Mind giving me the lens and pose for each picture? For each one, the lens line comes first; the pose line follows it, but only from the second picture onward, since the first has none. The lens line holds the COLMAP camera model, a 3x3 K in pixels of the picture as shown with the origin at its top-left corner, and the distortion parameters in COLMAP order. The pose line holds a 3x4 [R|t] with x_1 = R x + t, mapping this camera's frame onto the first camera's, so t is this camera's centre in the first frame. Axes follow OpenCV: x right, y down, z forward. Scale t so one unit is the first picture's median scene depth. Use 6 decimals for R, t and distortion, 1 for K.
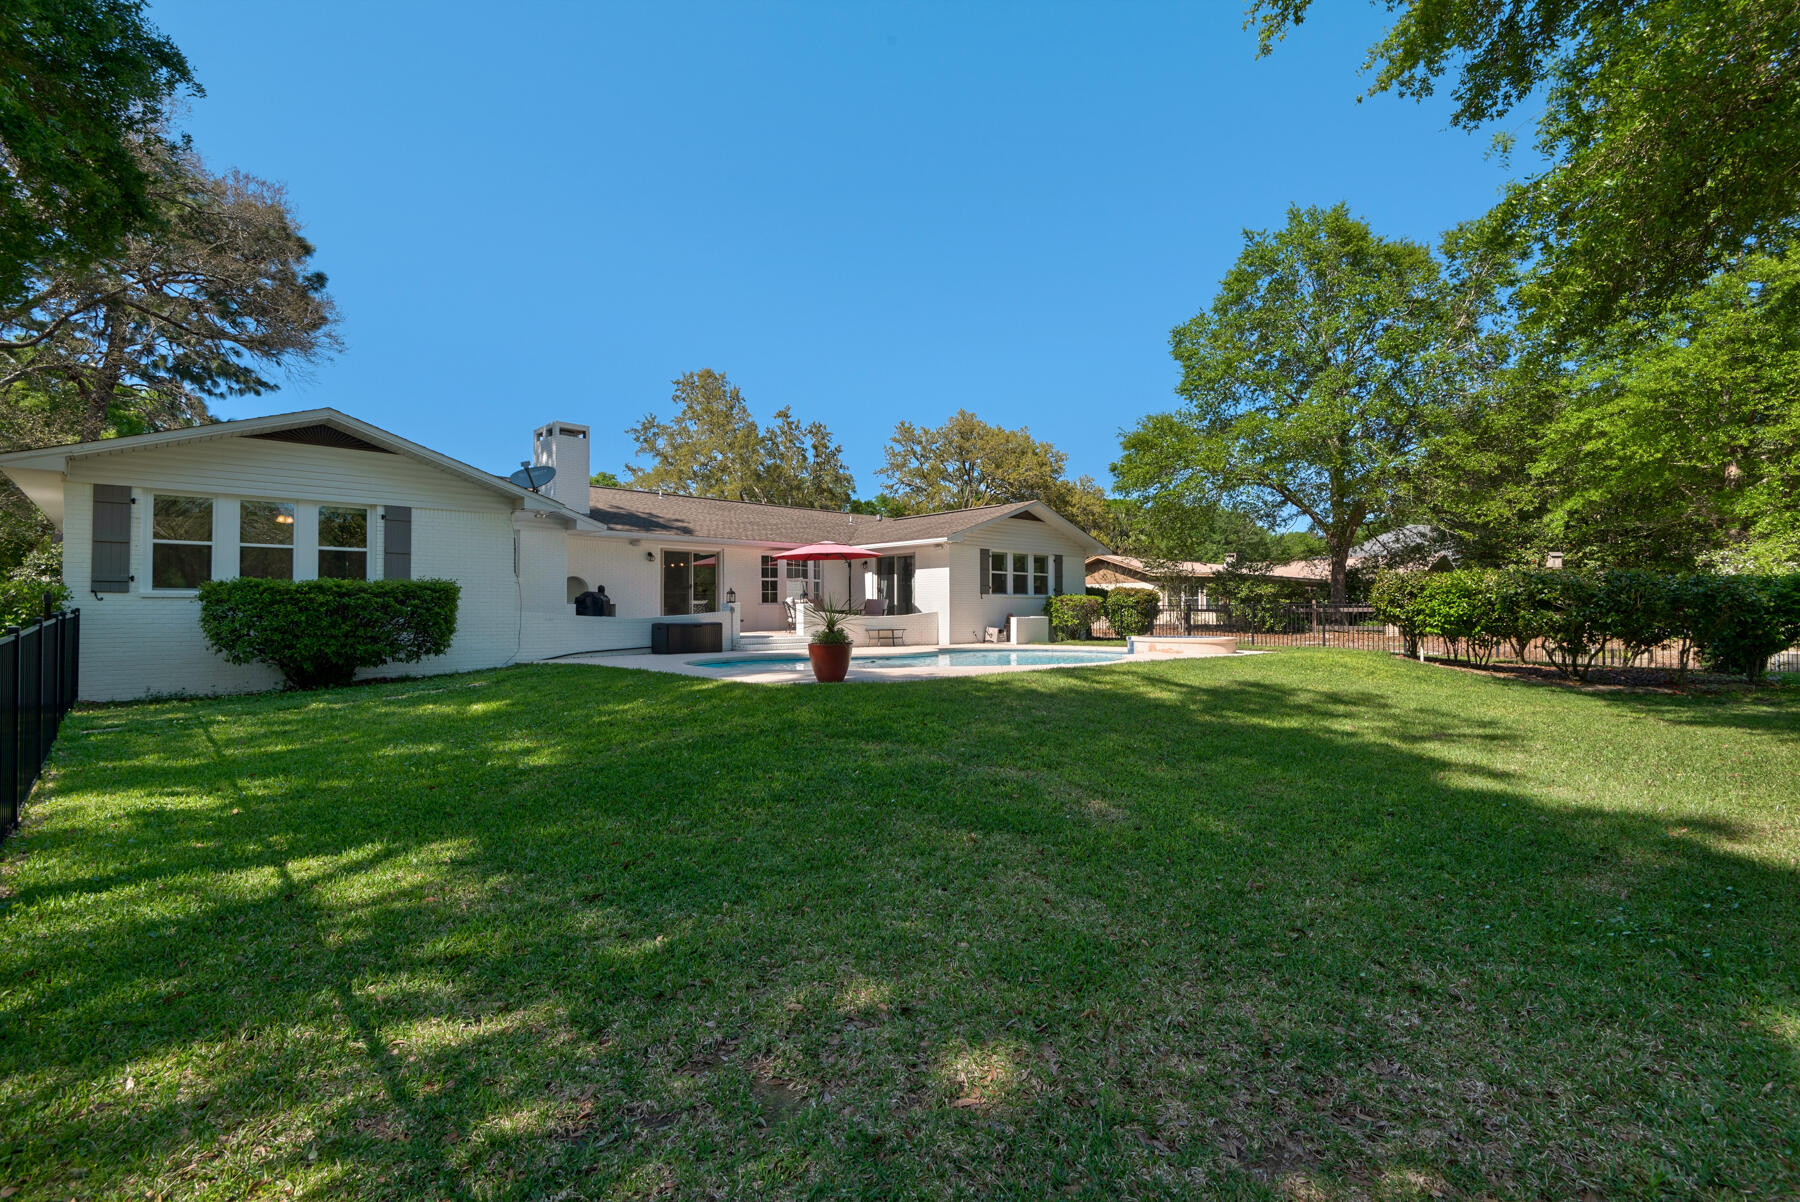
lens RADIAL K [[817.8, 0, 896.3], [0, 817.8, 596.0], [0, 0, 1]] dist [0.014033, -0.007658]
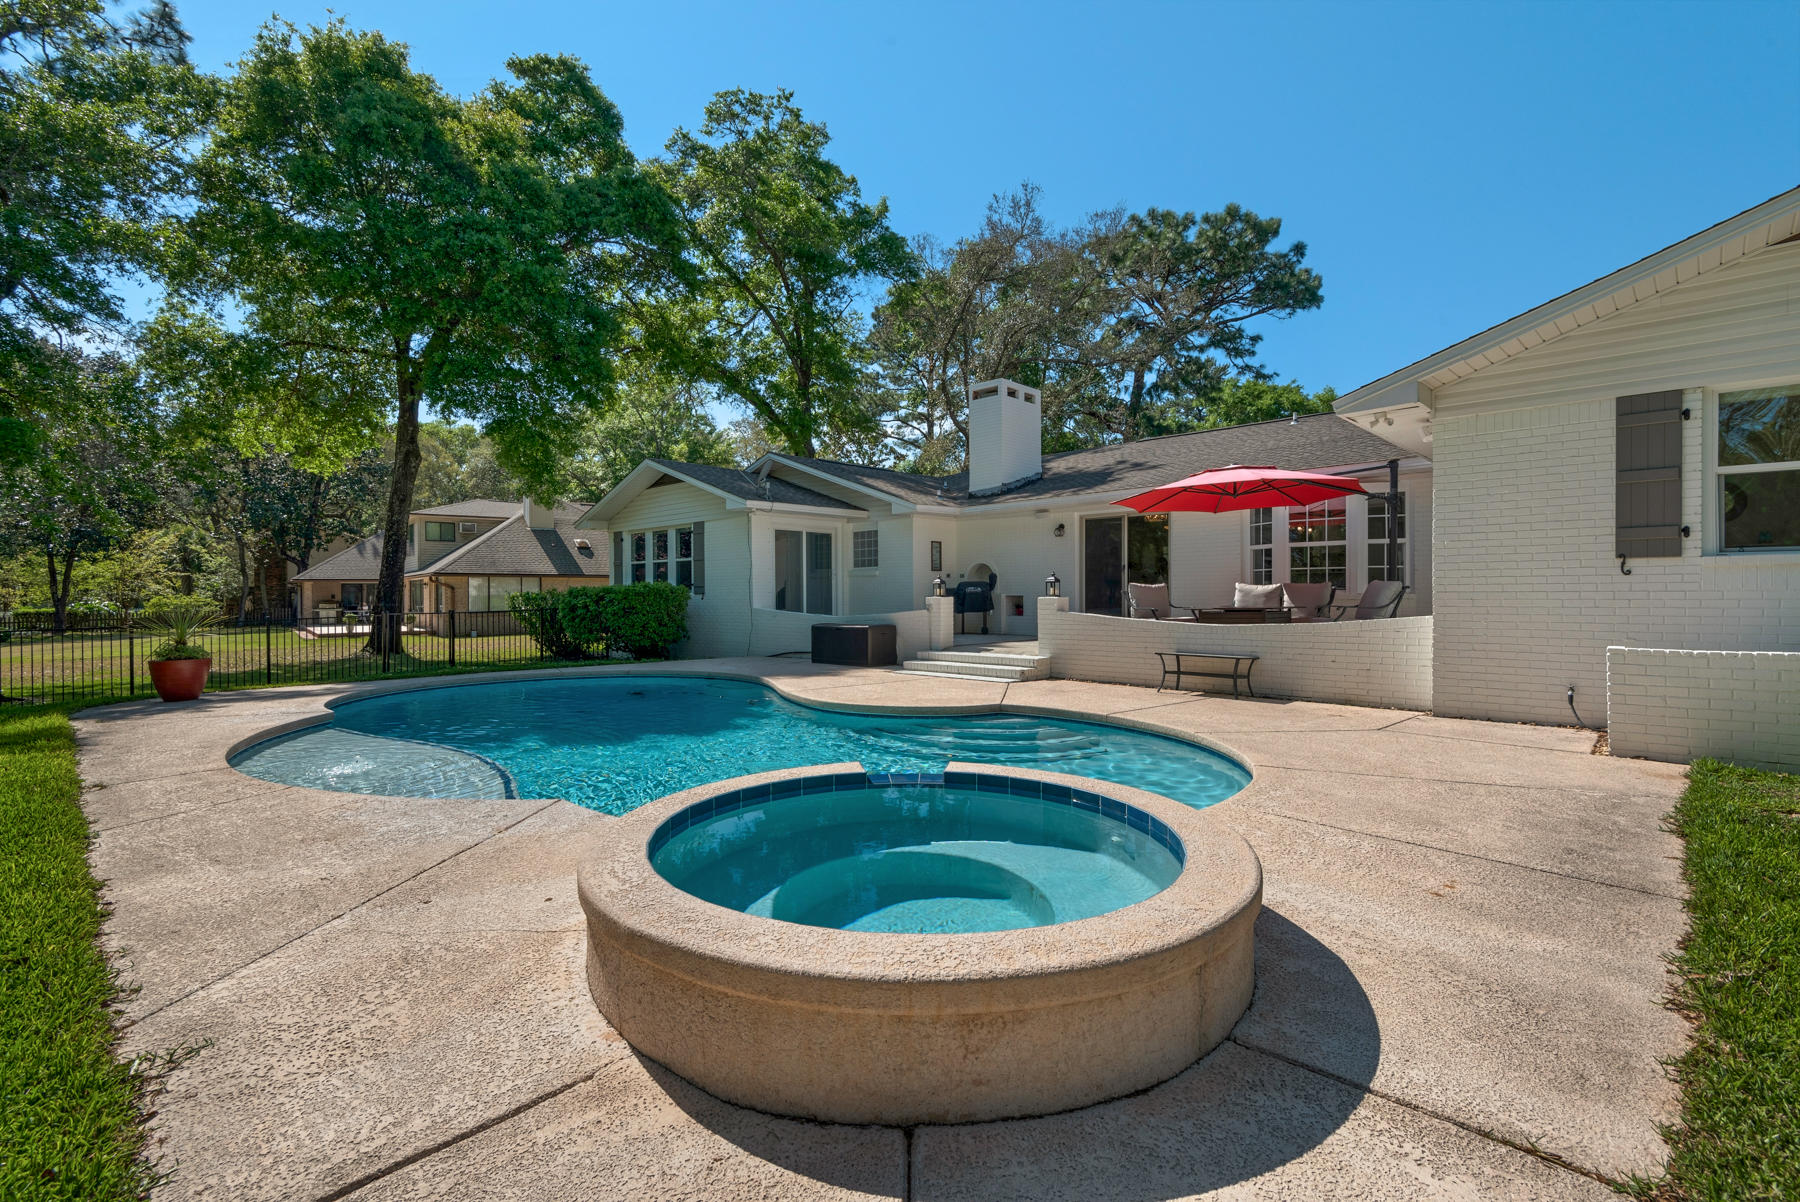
lens RADIAL K [[817.8, 0, 888.5], [0, 817.8, 598.5], [0, 0, 1]] dist [0.014033, -0.007658]
pose [[0.052697, 0.006068, -0.998592, 0.363869], [0.027846, 0.999584, 0.007543, 0.002217], [0.998222, -0.028204, 0.052506, 0.705643]]
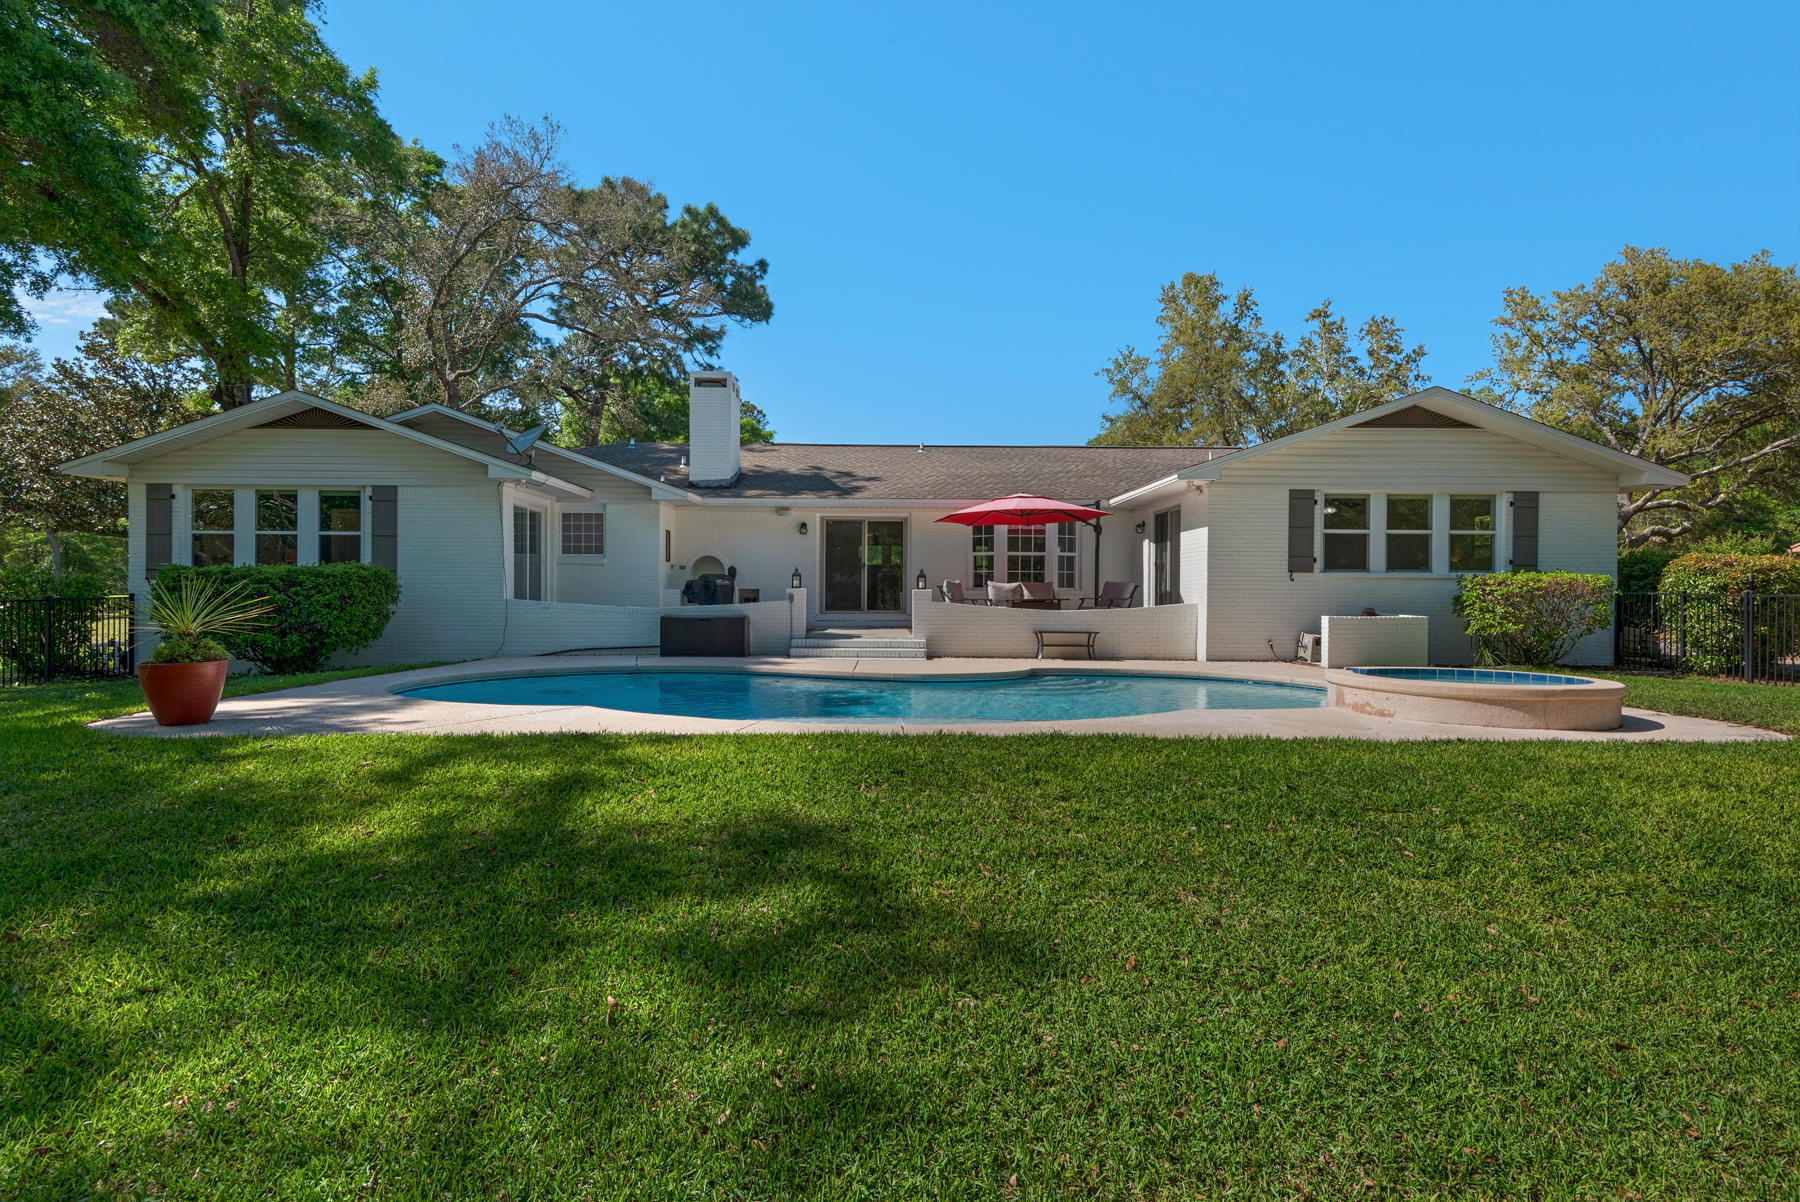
lens RADIAL K [[965.6, 0, 888.2], [0, 965.6, 598.4], [0, 0, 1]] dist [0.023262, -0.001572]
pose [[0.749378, 0.009476, -0.662074, 0.322972], [0.005794, 0.999765, 0.020868, -0.000280], [0.662117, -0.019474, 0.749148, 0.316969]]
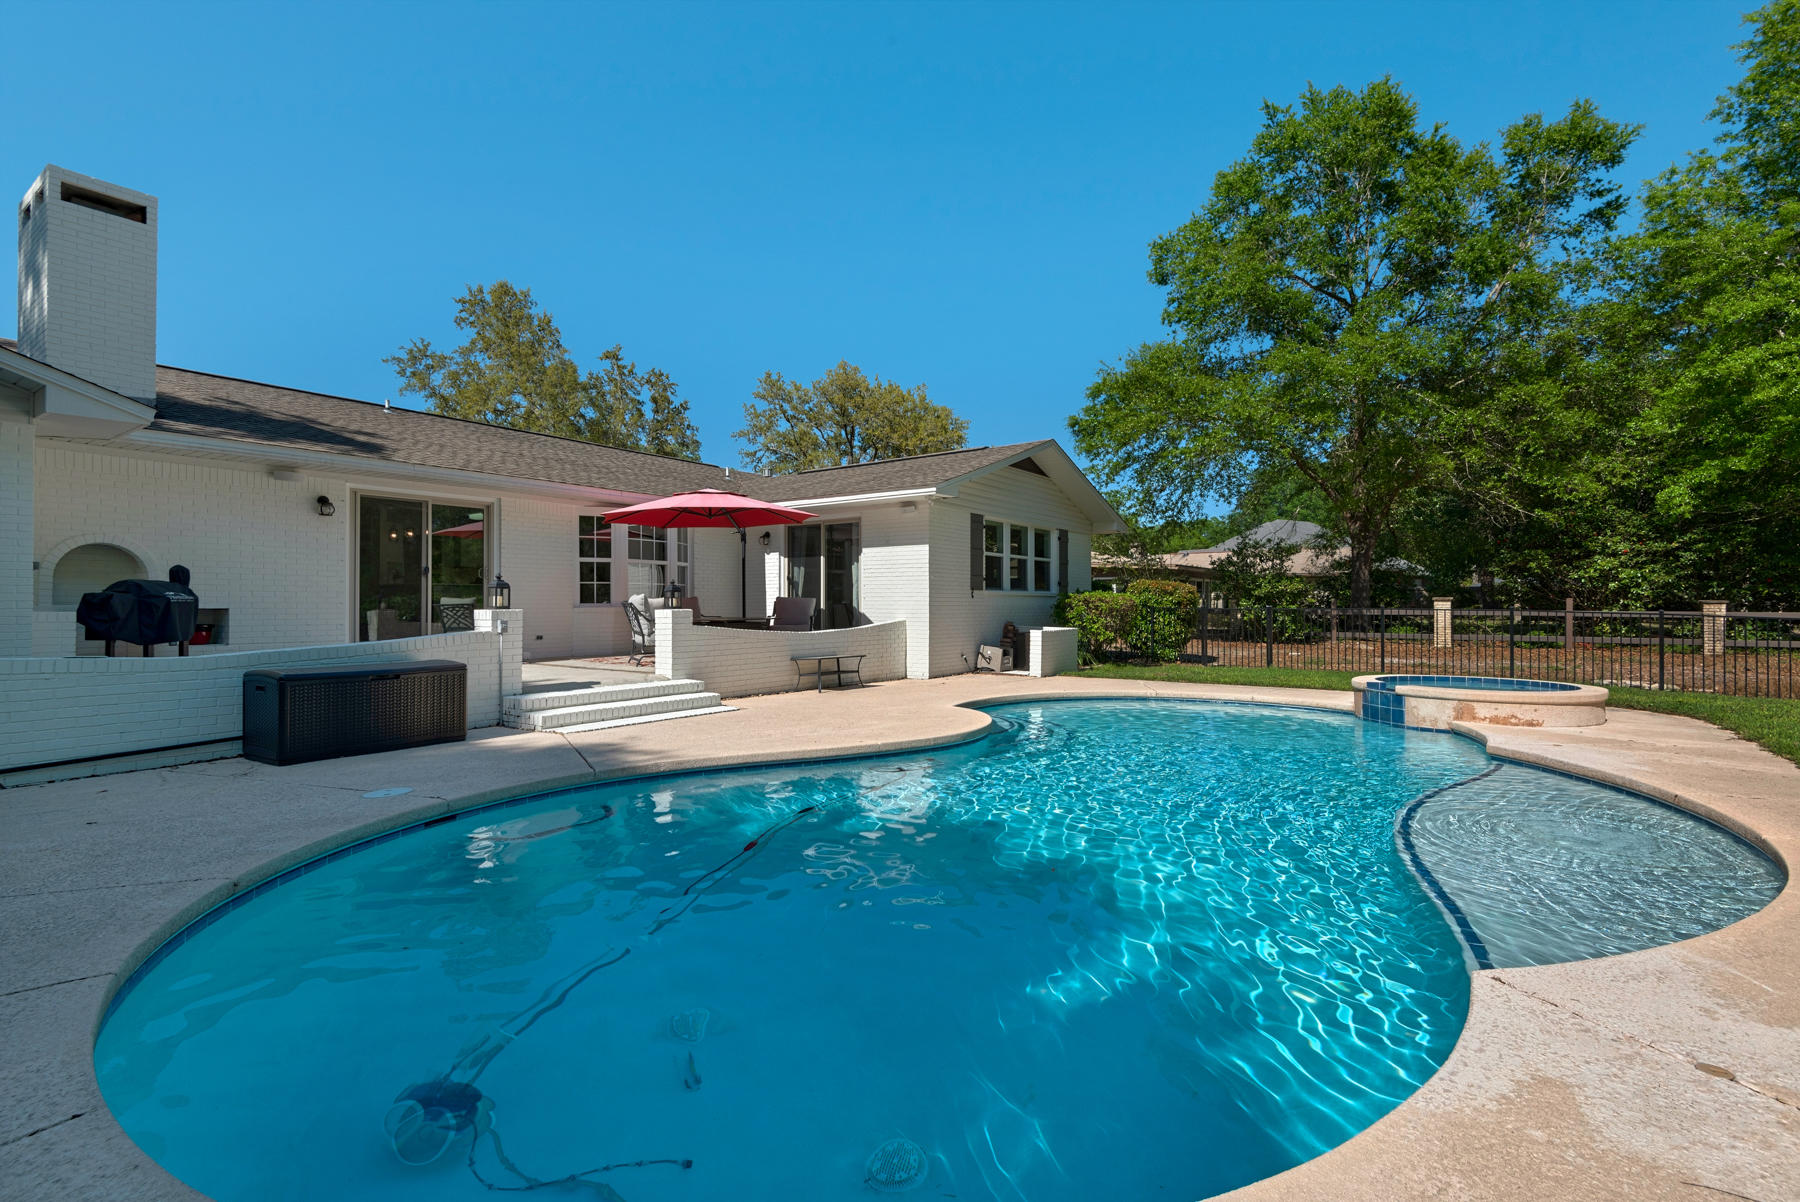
lens RADIAL K [[817.8, 0, 899.6], [0, 817.8, 601.4], [0, 0, 1]] dist [0.014033, -0.007658]
pose [[0.979141, 0.003366, 0.203156, -0.065902], [-0.006534, 0.999867, 0.014925, -0.002734], [-0.203079, -0.015941, 0.979033, 0.416592]]
